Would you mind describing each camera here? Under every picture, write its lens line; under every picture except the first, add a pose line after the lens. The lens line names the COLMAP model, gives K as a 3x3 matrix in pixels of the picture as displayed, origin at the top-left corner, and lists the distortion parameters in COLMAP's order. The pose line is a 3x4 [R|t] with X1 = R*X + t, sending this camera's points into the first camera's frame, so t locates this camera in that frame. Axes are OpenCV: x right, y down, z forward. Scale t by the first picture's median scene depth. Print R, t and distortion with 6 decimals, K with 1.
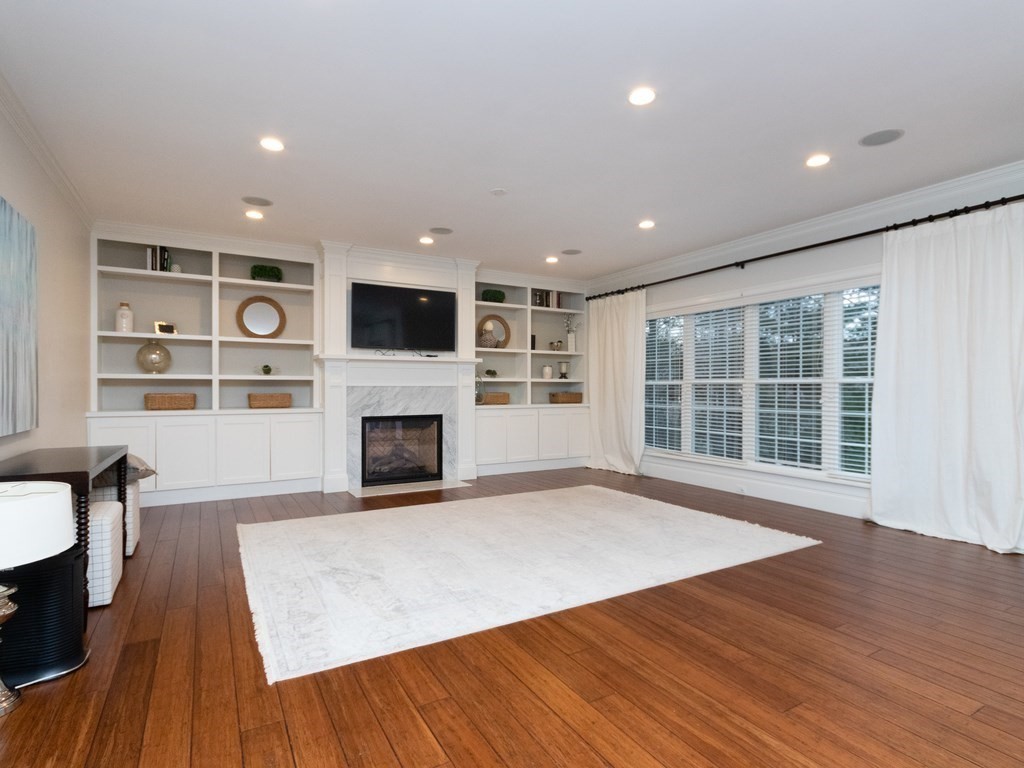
lens RADIAL K [[539.2, 0, 517.5], [0, 539.2, 396.6], [0, 0, 1]] dist [0.005081, -0.000718]
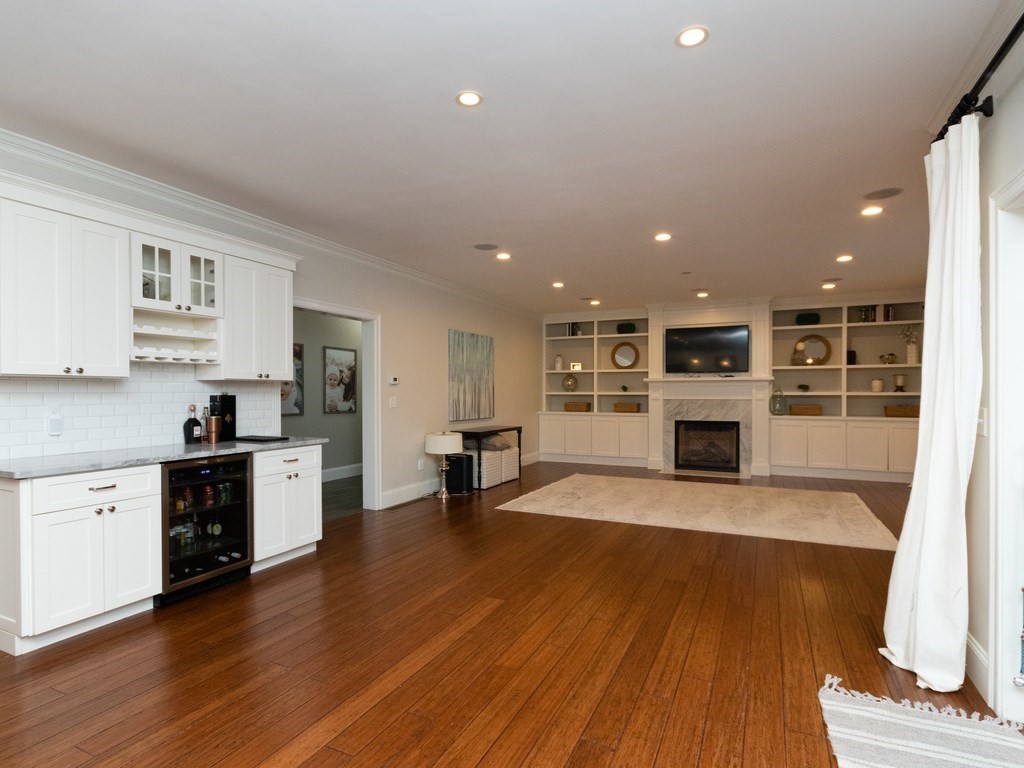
lens RADIAL K [[539.2, 0, 502.9], [0, 539.2, 398.1], [0, 0, 1]] dist [0.005081, -0.000718]
pose [[0.546874, 0.006510, -0.837190, 0.638767], [-0.013571, 0.999907, -0.001090, -0.013824], [0.837105, 0.011957, 0.546911, -0.168067]]
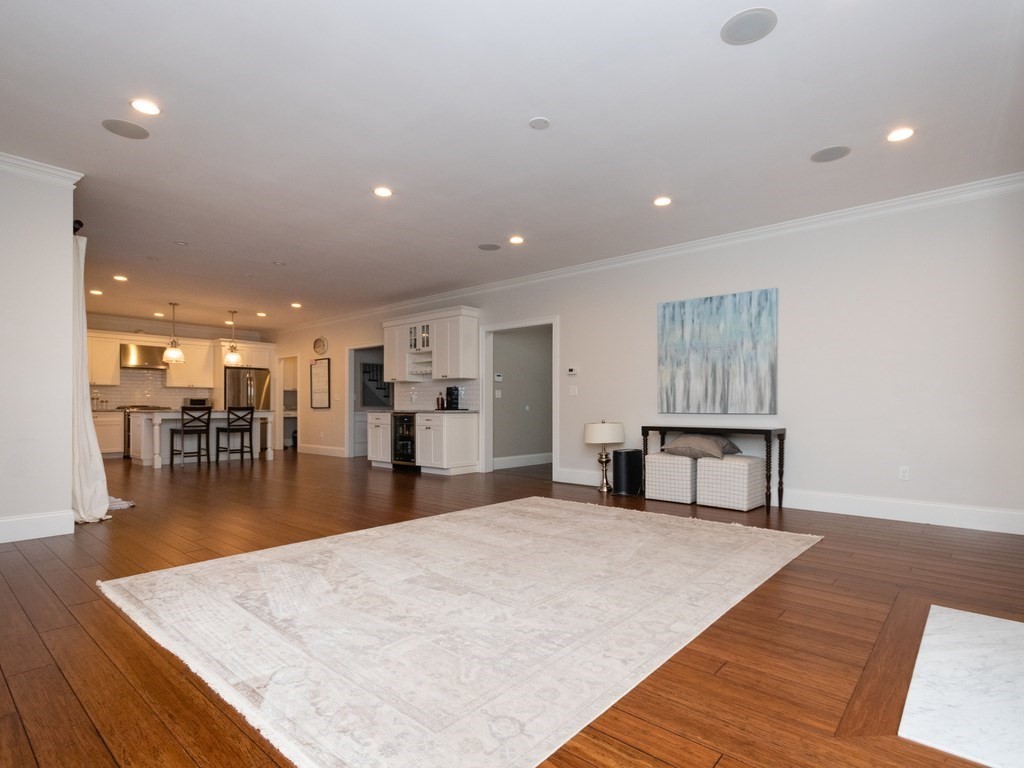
lens RADIAL K [[539.2, 0, 548.4], [0, 539.2, 403.6], [0, 0, 1]] dist [0.005081, -0.000718]
pose [[-0.938989, 0.000965, -0.343946, 0.141772], [-0.004470, 0.999877, 0.015006, 0.004520], [0.343918, 0.015628, -0.938870, 1.178330]]
